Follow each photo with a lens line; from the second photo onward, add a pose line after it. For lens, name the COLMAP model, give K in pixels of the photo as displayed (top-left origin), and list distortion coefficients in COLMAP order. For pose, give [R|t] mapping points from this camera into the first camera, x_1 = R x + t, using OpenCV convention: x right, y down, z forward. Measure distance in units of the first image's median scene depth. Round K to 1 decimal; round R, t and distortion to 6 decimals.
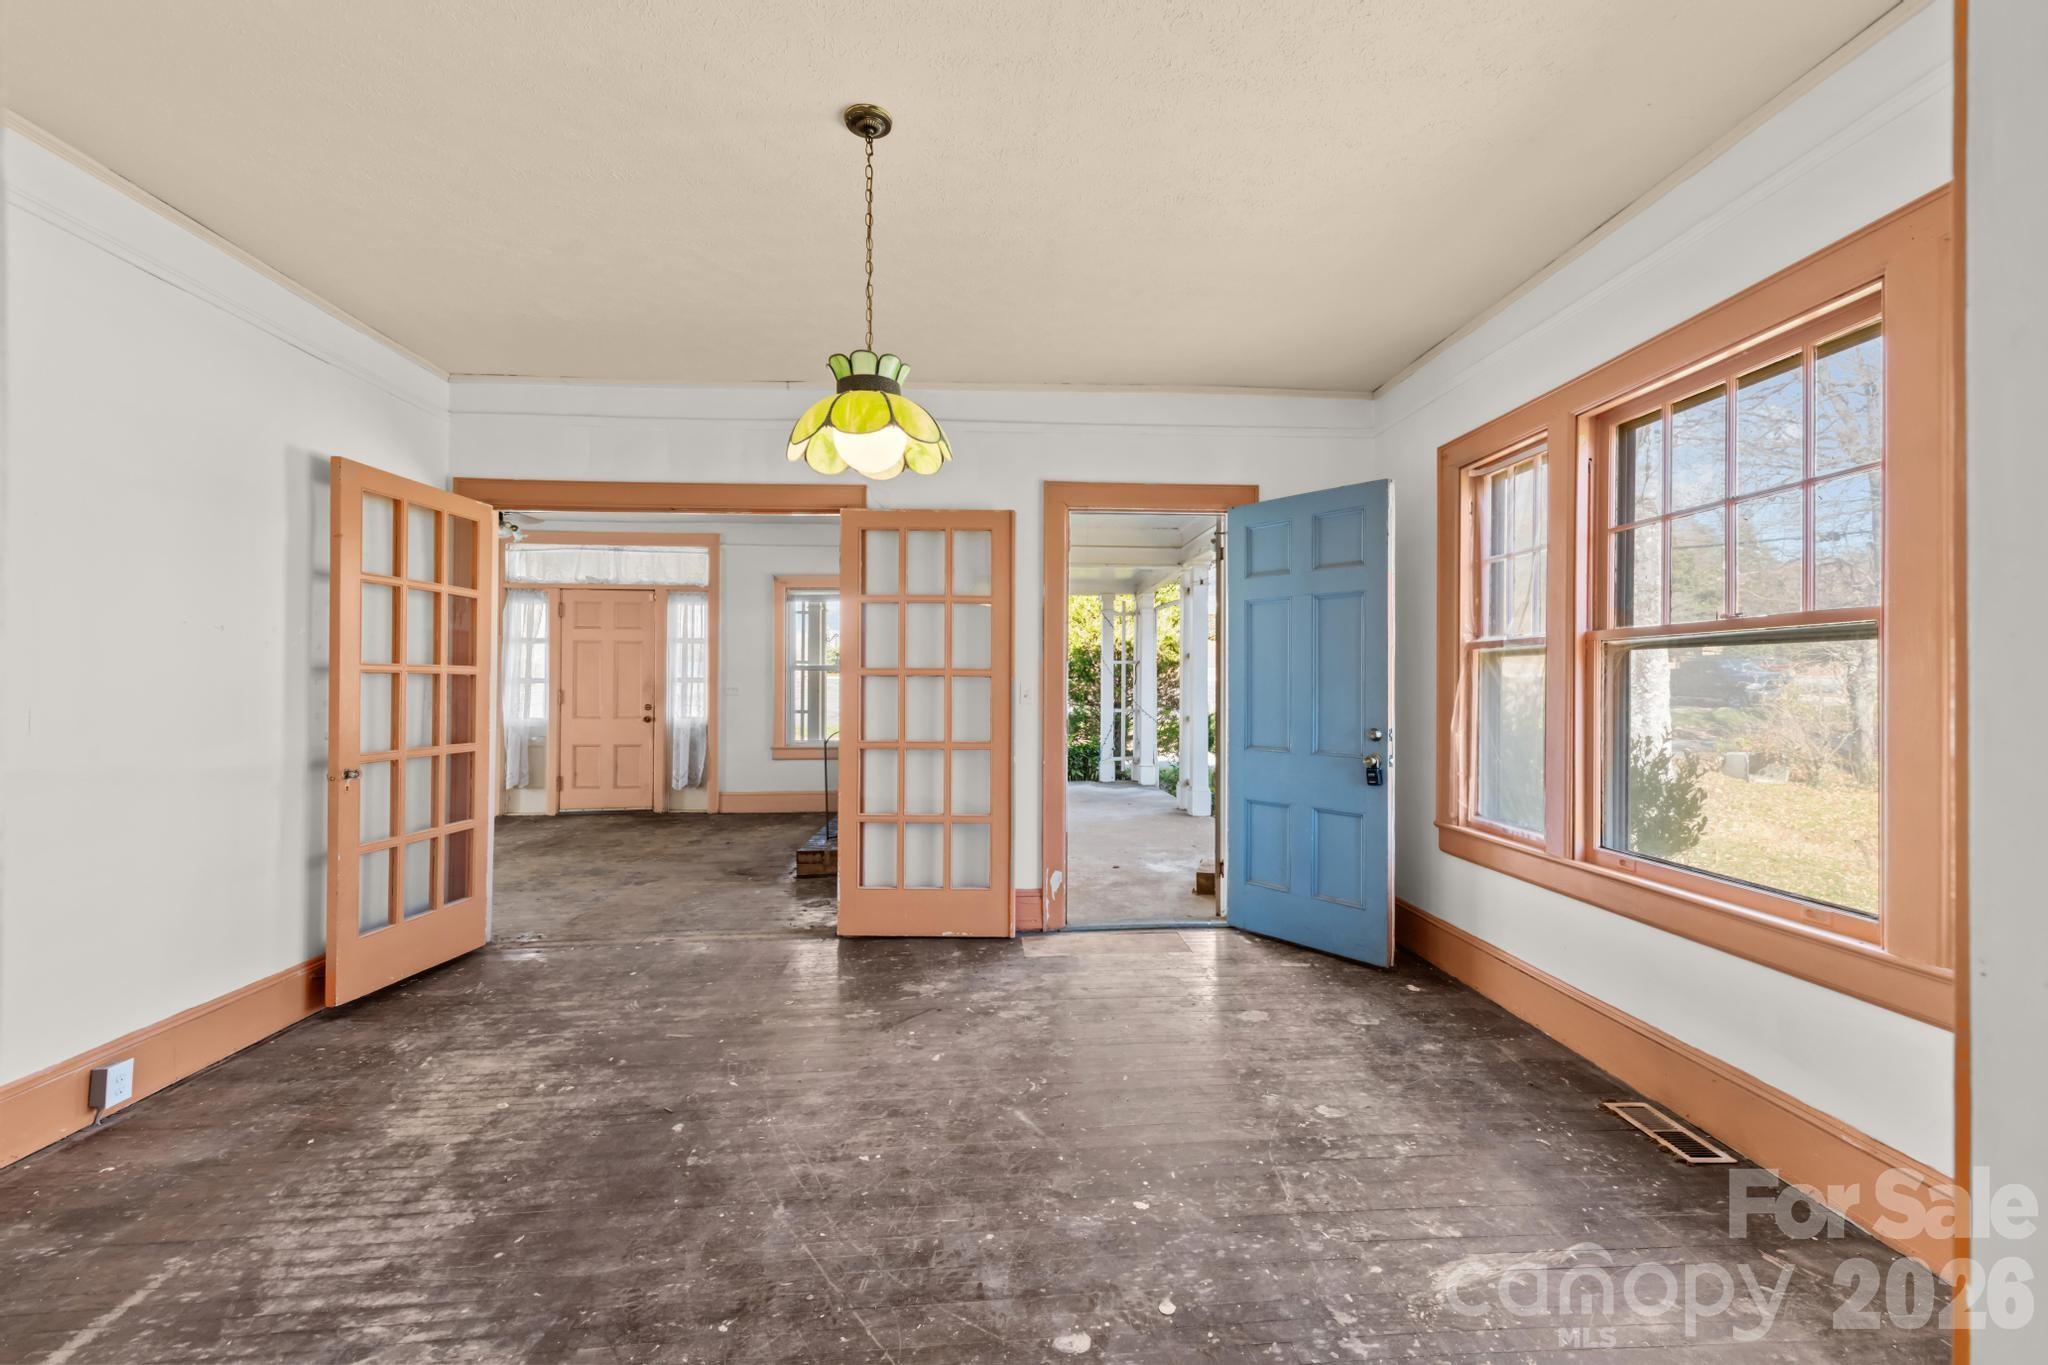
lens RADIAL K [[884.3, 0, 1026.9], [0, 884.3, 680.4], [0, 0, 1]] dist [0.016394, -0.000010]
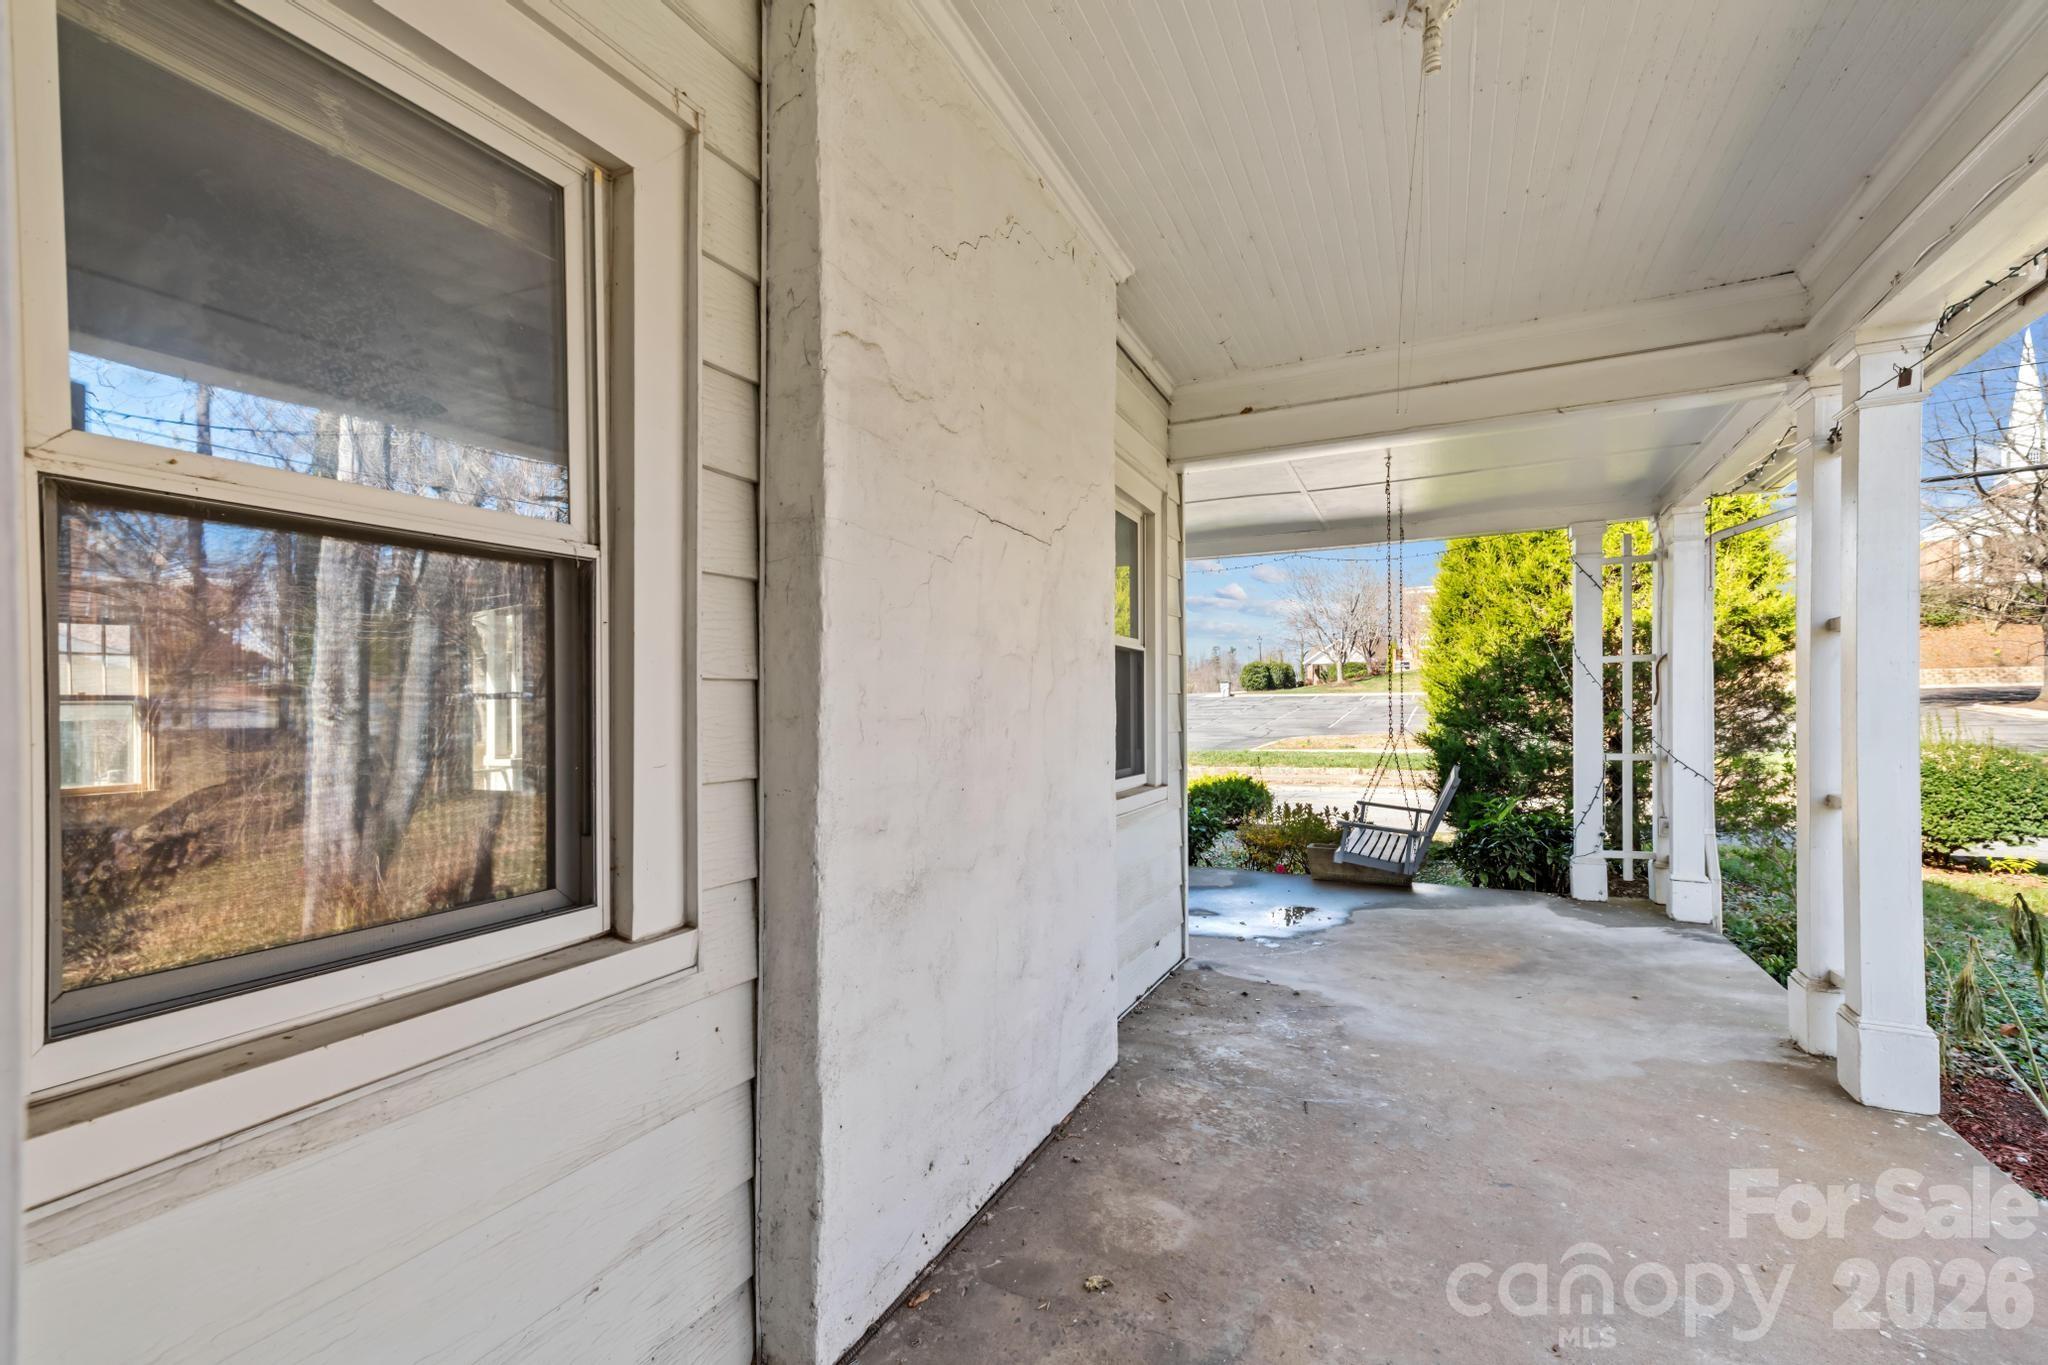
lens RADIAL K [[884.3, 0, 1016.7], [0, 884.3, 697.2], [0, 0, 1]] dist [0.016394, -0.000010]
pose [[0.870983, -0.012471, -0.491155, 0.055680], [0.013317, 0.999910, -0.001773, -0.002601], [0.491133, -0.004997, 0.871070, 0.391241]]
